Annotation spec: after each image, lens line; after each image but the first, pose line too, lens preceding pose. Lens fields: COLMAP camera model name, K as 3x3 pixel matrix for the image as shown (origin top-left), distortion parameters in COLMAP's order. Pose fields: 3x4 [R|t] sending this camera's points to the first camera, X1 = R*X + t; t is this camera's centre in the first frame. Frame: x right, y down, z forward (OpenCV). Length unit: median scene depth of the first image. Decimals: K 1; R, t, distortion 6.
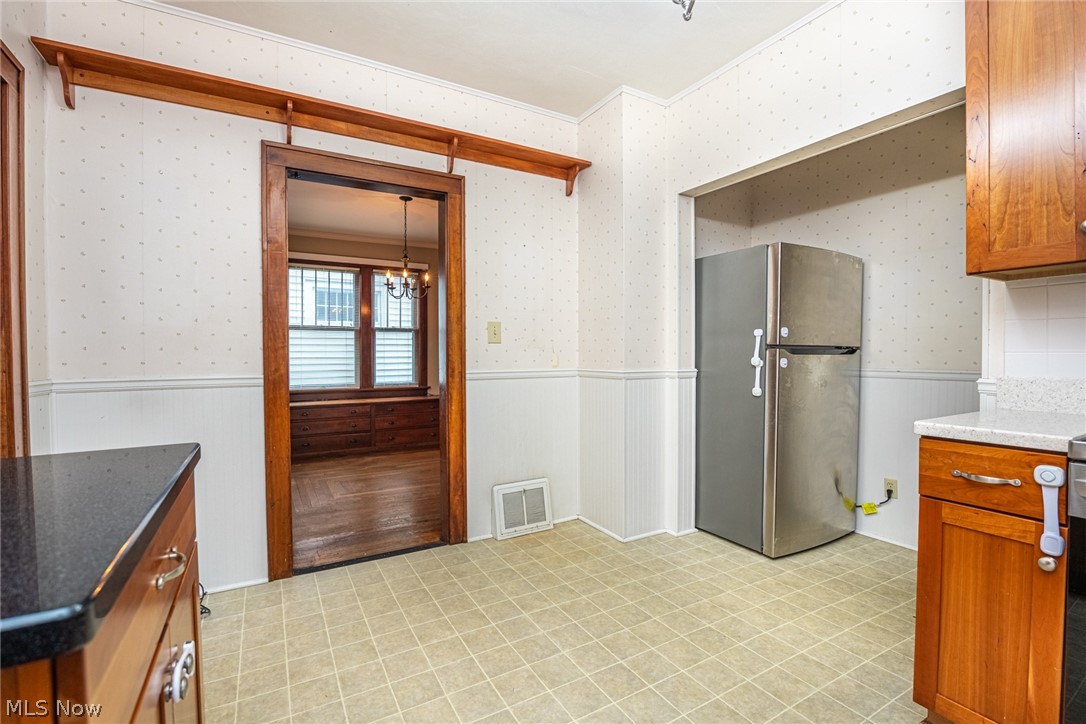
lens RADIAL K [[467.0, 0, 539.4], [0, 467.0, 362.9], [0, 0, 1]] dist [-0.017962, 0.000324]
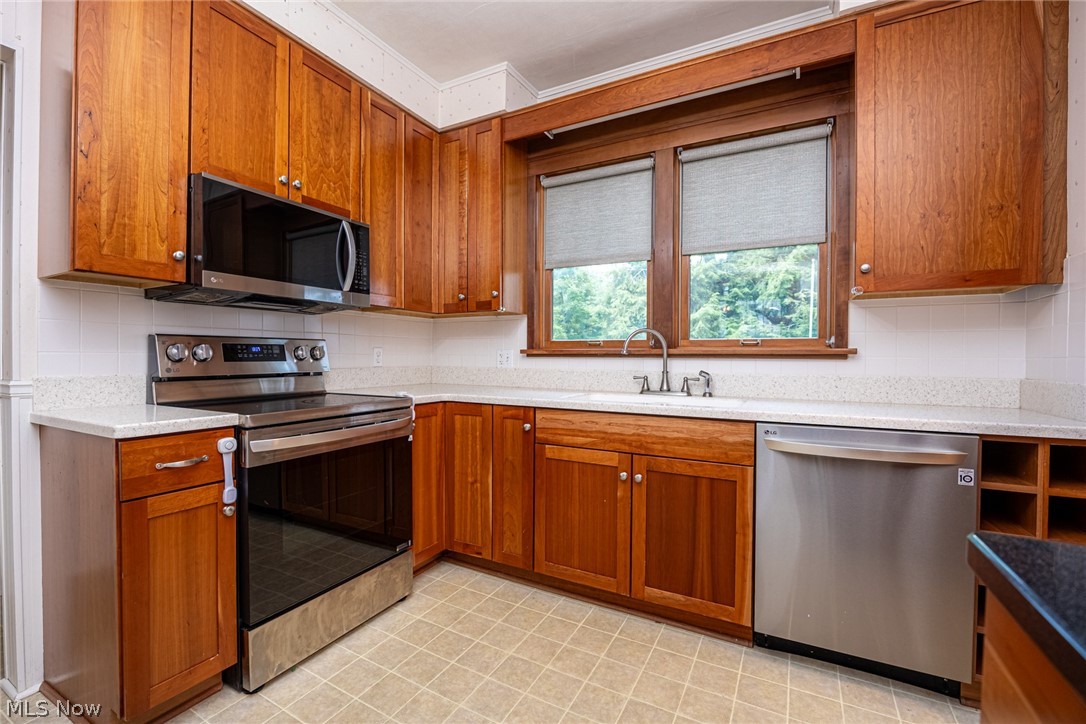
lens RADIAL K [[467.0, 0, 544.4], [0, 467.0, 360.9], [0, 0, 1]] dist [-0.017962, 0.000324]
pose [[-0.529947, -0.011298, 0.847956, -0.444832], [0.011117, 0.999733, 0.020269, -0.014748], [-0.847958, 0.020168, -0.529680, 0.779994]]
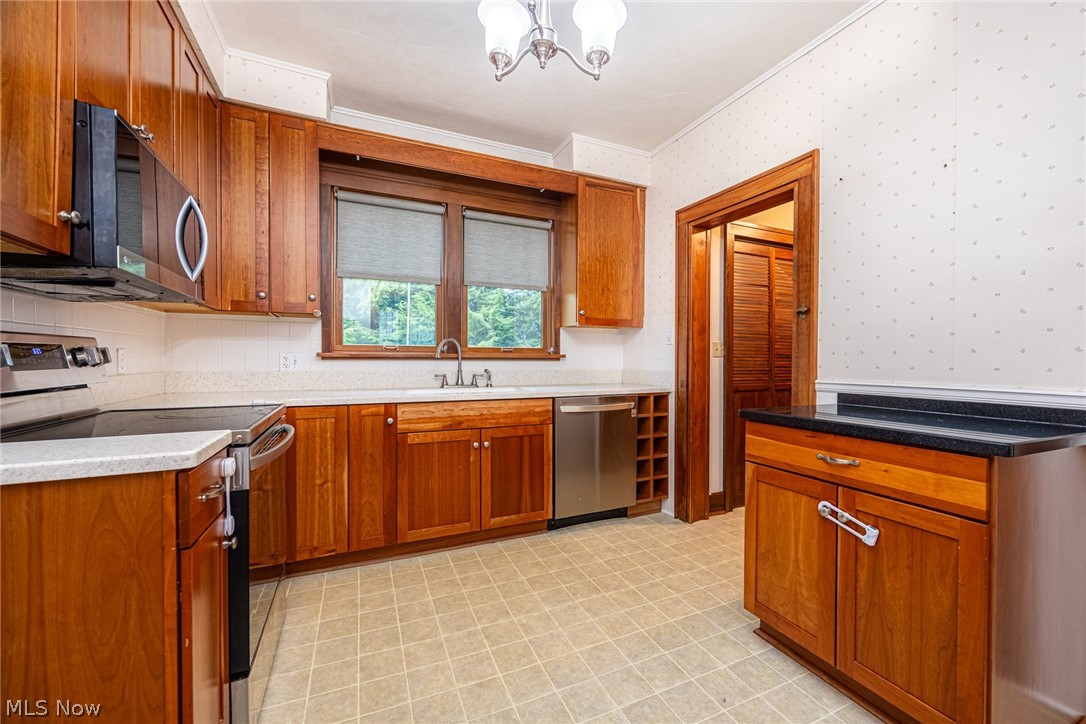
lens RADIAL K [[452.7, 0, 544.2], [0, 452.7, 359.7], [0, 0, 1]] dist [0.003782, 0.000183]
pose [[-0.997077, -0.004631, 0.076263, -0.192150], [-0.002948, 0.999750, 0.022175, -0.025069], [-0.076347, 0.021886, -0.996841, 1.155354]]
